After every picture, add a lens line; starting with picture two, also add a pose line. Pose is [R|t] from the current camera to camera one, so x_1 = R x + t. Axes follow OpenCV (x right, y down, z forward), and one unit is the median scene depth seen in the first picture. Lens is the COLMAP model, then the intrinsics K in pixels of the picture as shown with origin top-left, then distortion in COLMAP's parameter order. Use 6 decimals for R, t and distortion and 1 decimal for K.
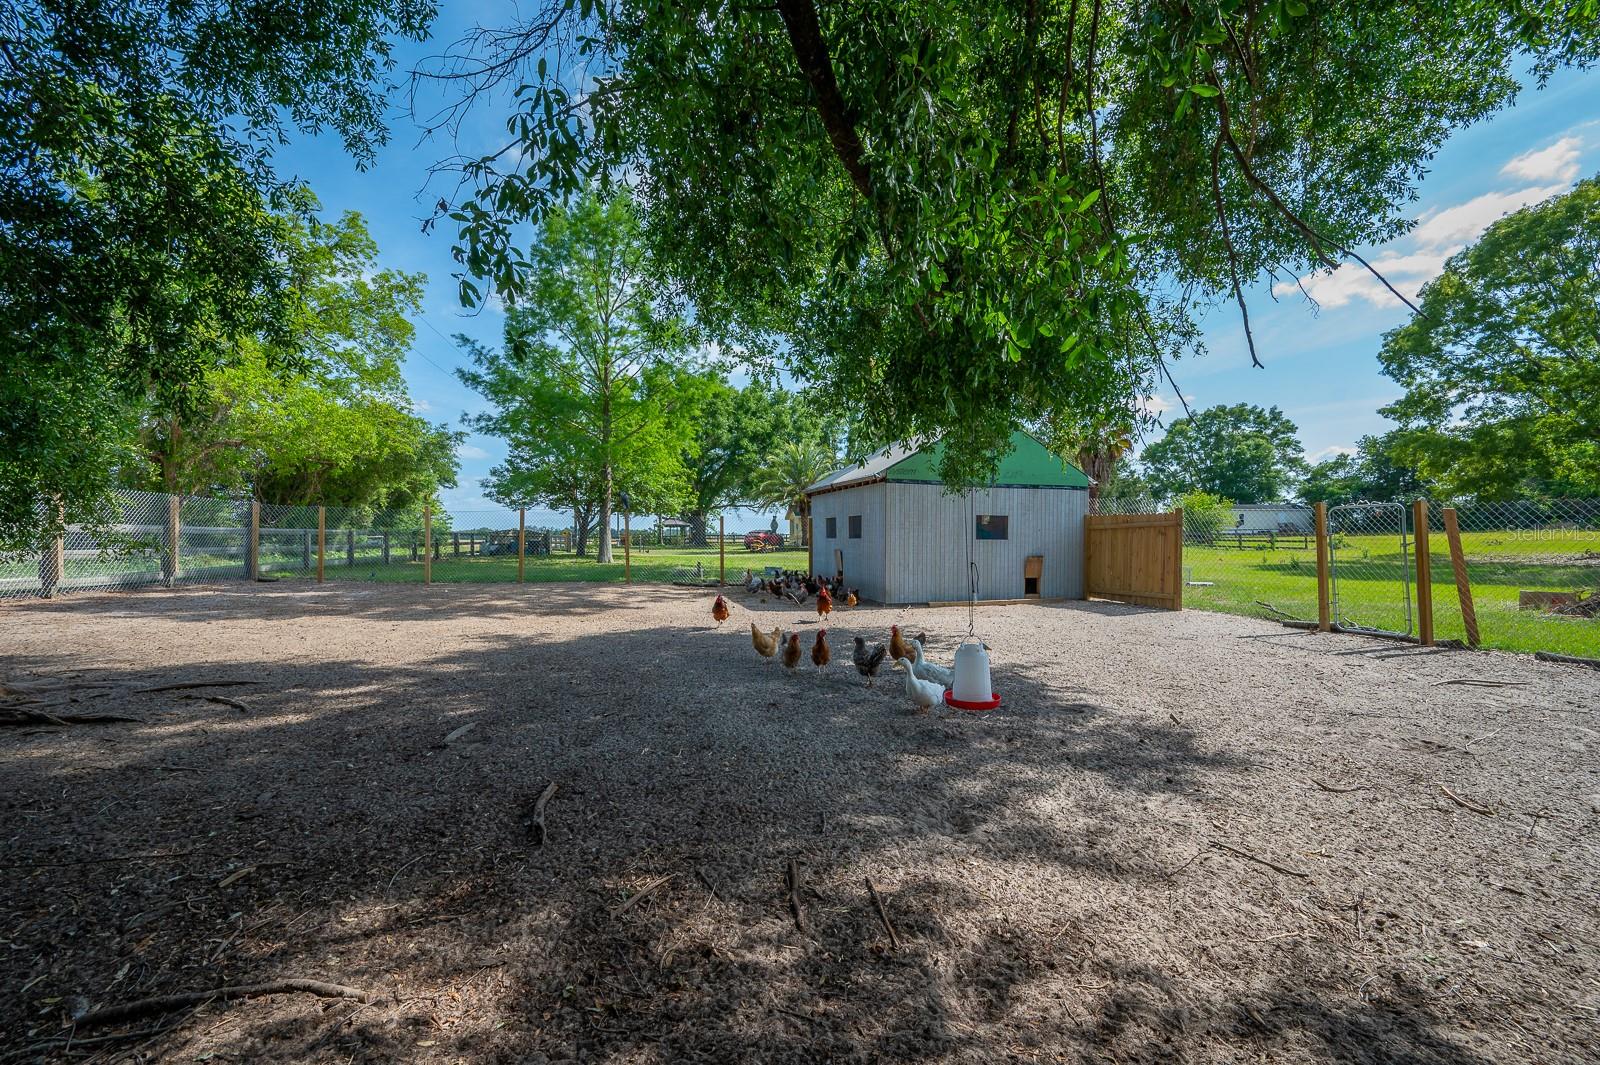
lens RADIAL K [[627.5, 0, 802.0], [0, 627.5, 534.4], [0, 0, 1]] dist [-0.004195, 0.000986]
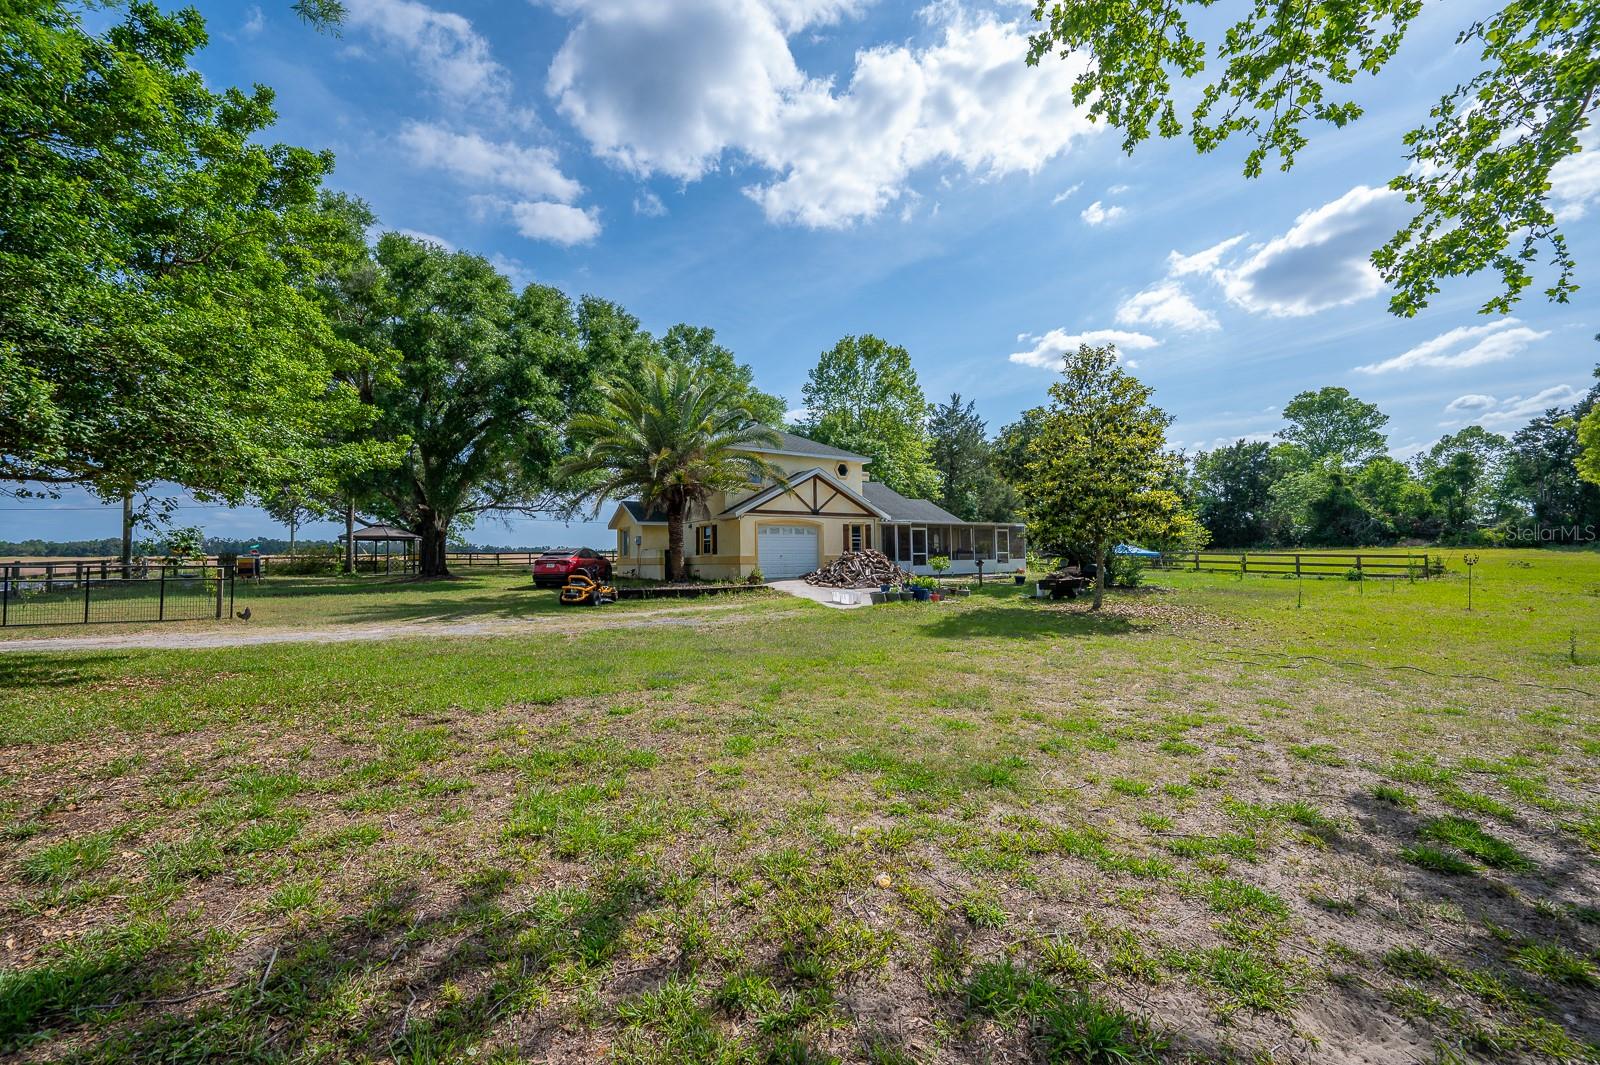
lens RADIAL K [[627.5, 0, 802.0], [0, 627.5, 534.4], [0, 0, 1]] dist [-0.004195, 0.000986]
pose [[0.937135, 0.010351, 0.348814, -0.061660], [-0.001576, 0.999675, -0.025429, -0.004067], [-0.348964, 0.023281, 0.936847, 0.436785]]
